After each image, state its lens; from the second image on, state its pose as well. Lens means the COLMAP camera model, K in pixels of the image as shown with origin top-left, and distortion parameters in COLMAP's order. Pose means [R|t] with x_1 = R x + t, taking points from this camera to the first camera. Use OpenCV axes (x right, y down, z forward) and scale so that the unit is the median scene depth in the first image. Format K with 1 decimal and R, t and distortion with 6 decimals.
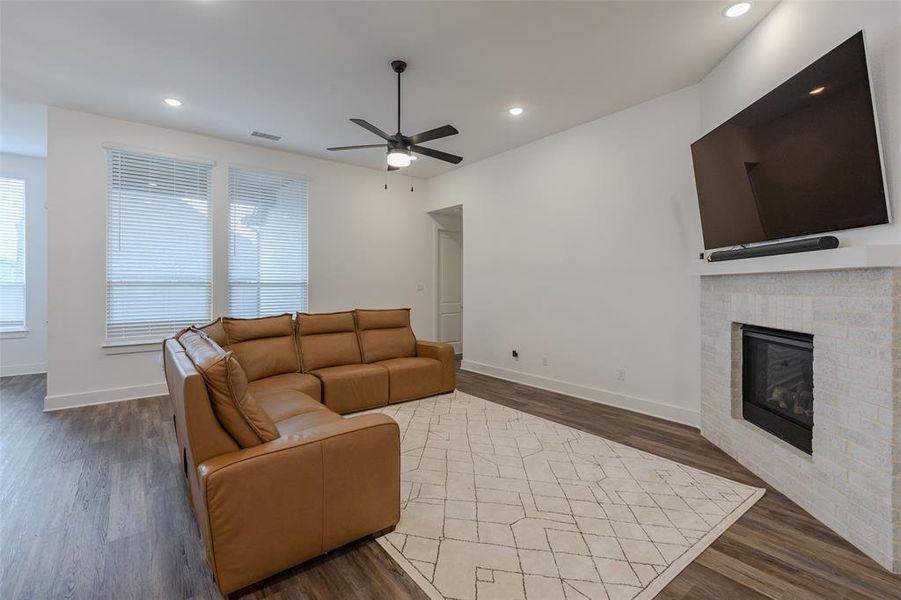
lens RADIAL K [[405.4, 0, 446.4], [0, 405.4, 286.4], [0, 0, 1]] dist [0.002633, 0.000151]
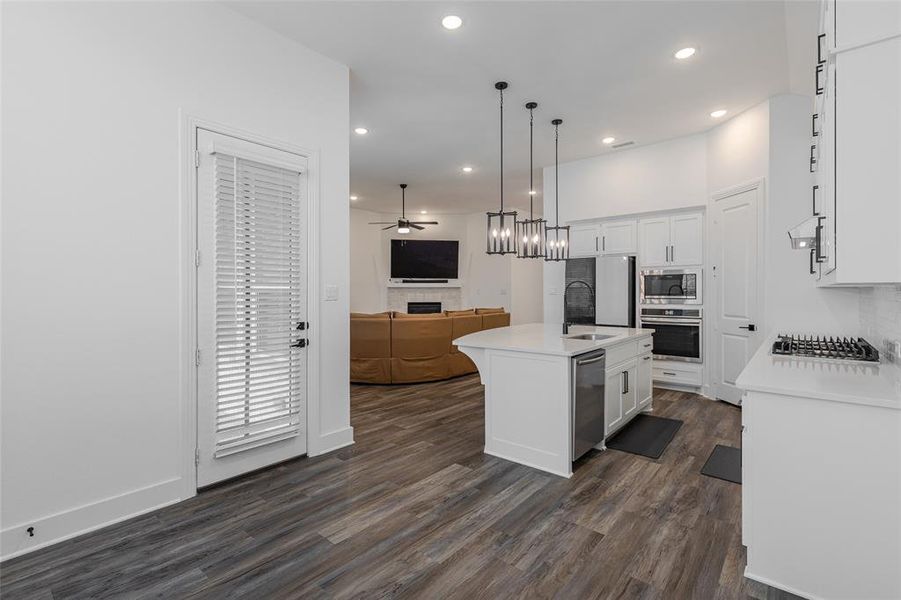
lens RADIAL K [[405.4, 0, 446.5], [0, 405.4, 294.2], [0, 0, 1]] dist [0.002633, 0.000151]
pose [[-0.187674, -0.007956, 0.982199, -2.476275], [0.005523, 0.999943, 0.009155, -0.002853], [-0.982216, 0.007143, -0.187619, 1.302299]]
